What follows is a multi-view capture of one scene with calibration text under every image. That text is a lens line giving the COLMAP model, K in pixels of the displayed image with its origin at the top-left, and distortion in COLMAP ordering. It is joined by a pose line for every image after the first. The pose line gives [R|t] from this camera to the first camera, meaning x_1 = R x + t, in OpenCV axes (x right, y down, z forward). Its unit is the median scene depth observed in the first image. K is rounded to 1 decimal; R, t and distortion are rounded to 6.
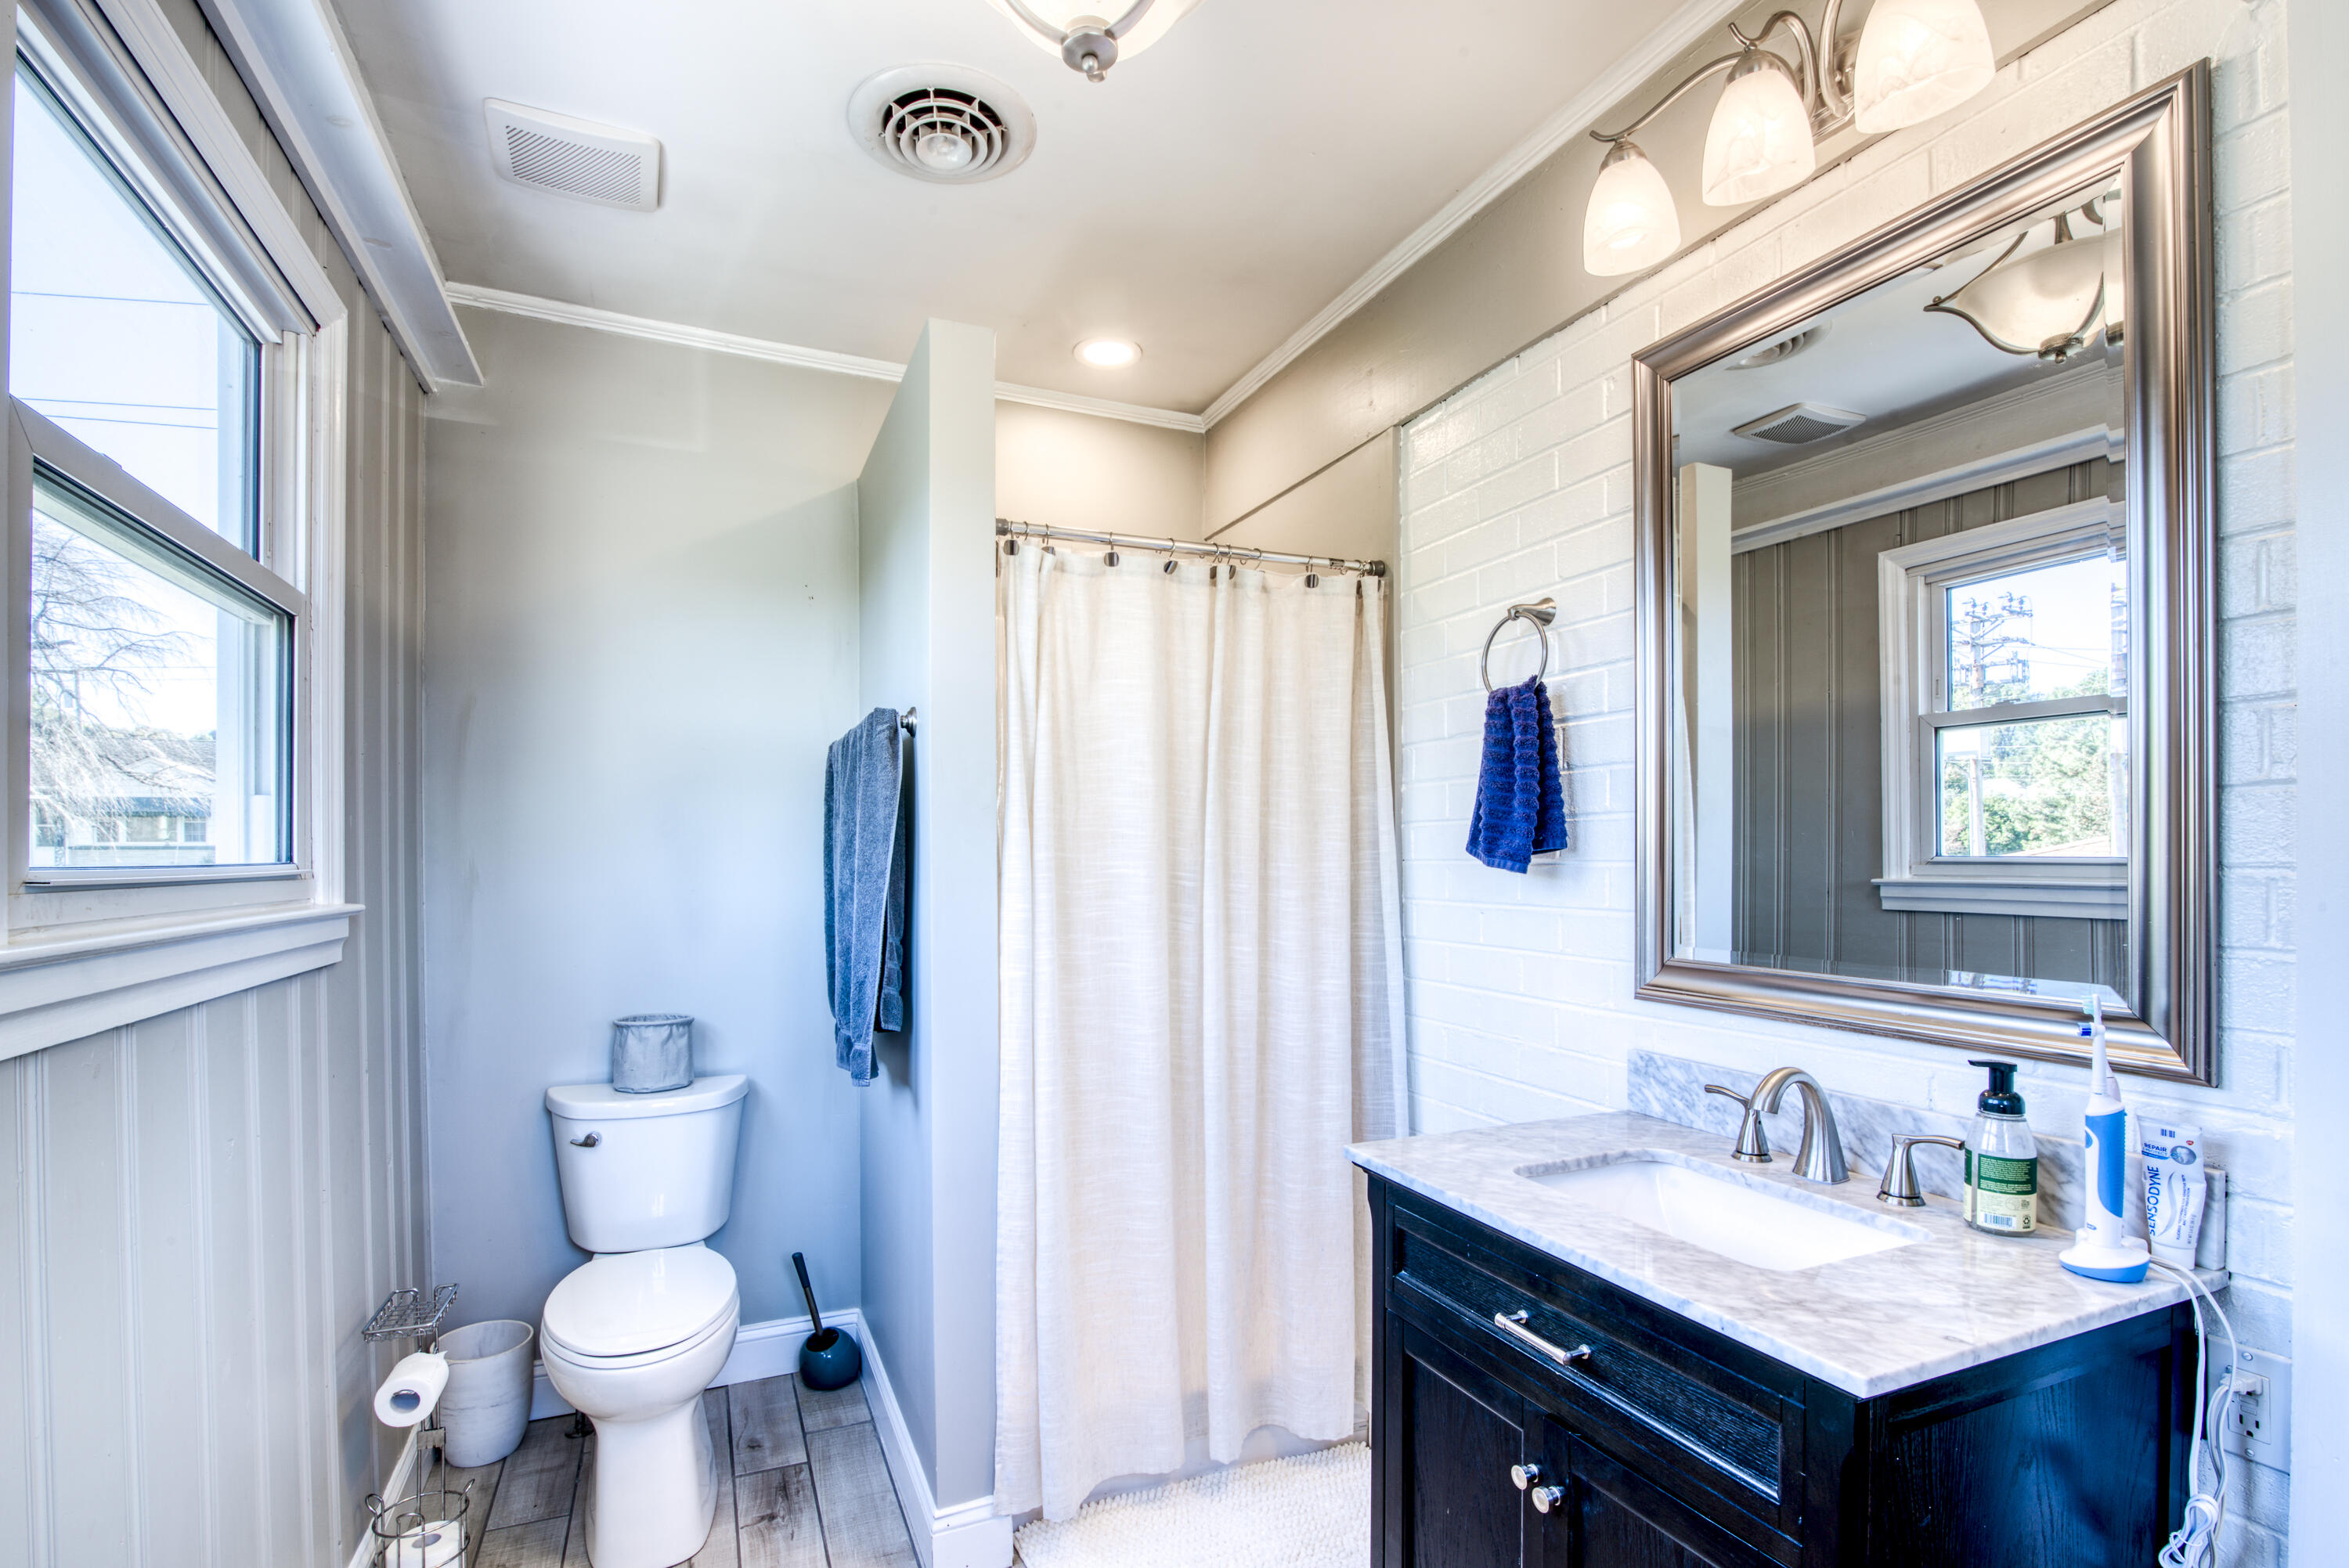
lens RADIAL K [[1088.2, 0, 1160.0], [0, 1088.2, 859.3], [0, 0, 1]] dist [-0.018065, 0.002938]
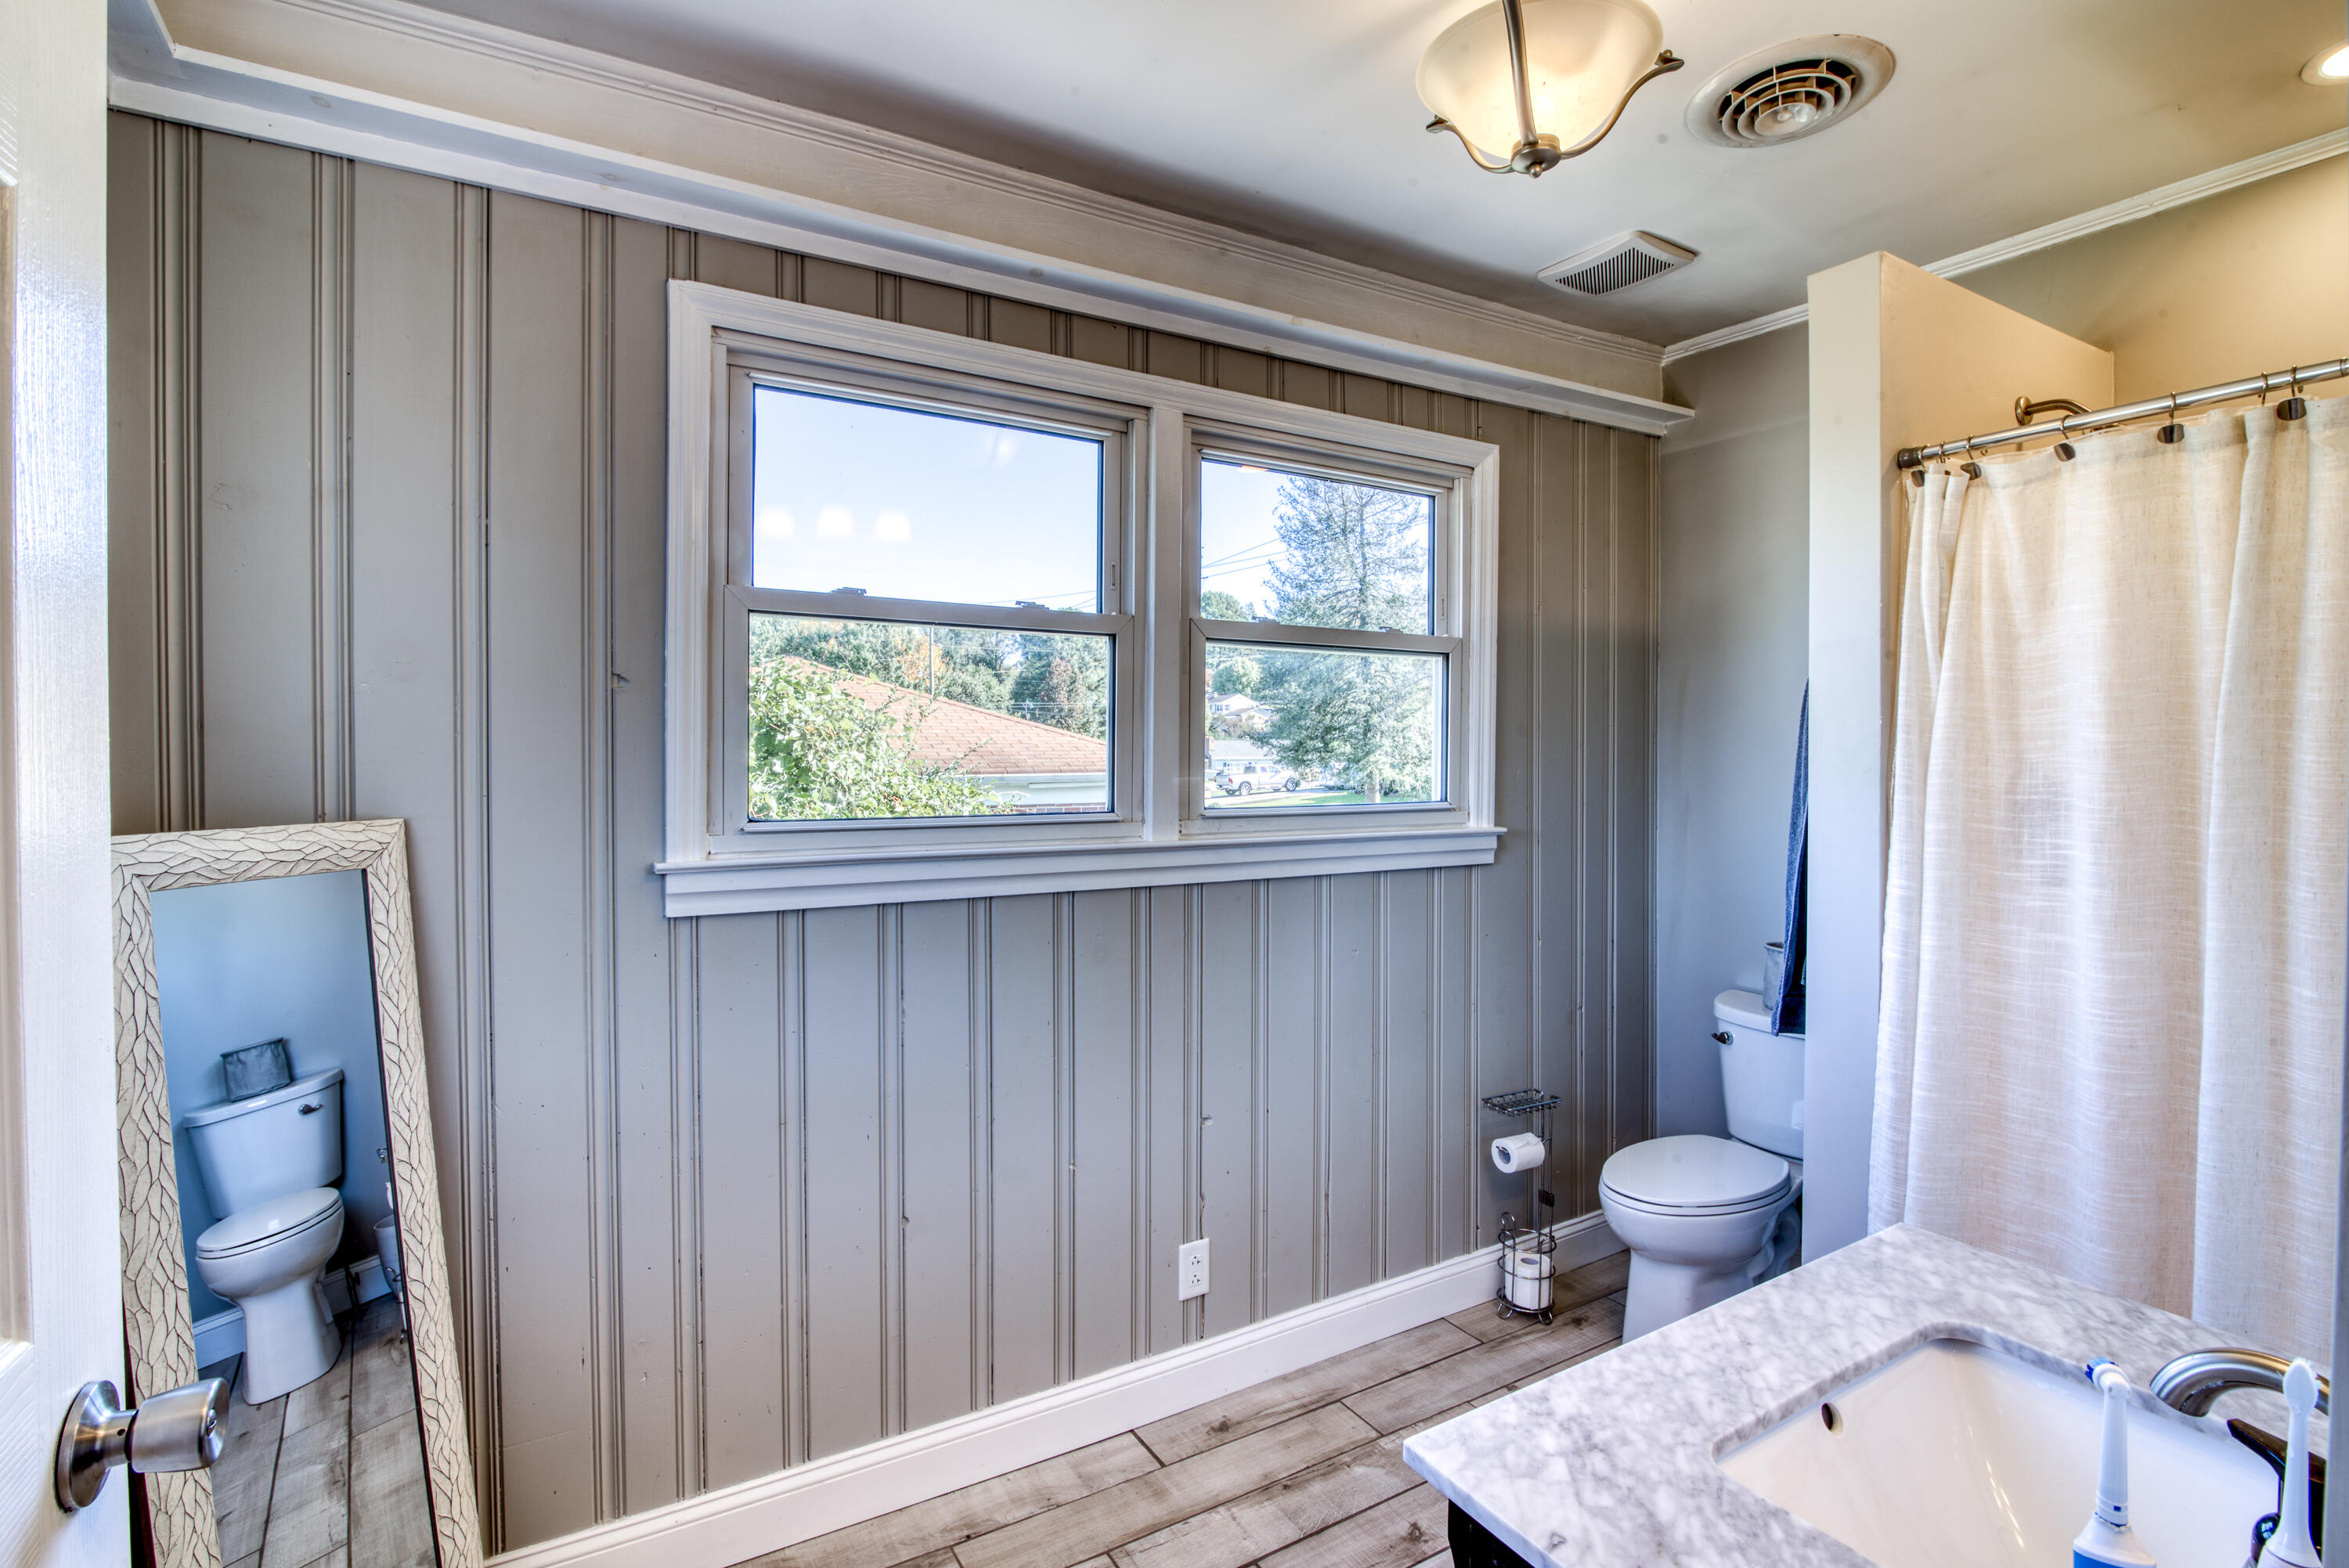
lens RADIAL K [[1088.2, 0, 1175.8], [0, 1088.2, 772.0], [0, 0, 1]] dist [-0.018065, 0.002938]
pose [[0.155908, 0.022138, -0.987523, 0.730307], [-0.008471, 0.999742, 0.021075, -0.067831], [0.987735, 0.005080, 0.156055, 0.295878]]
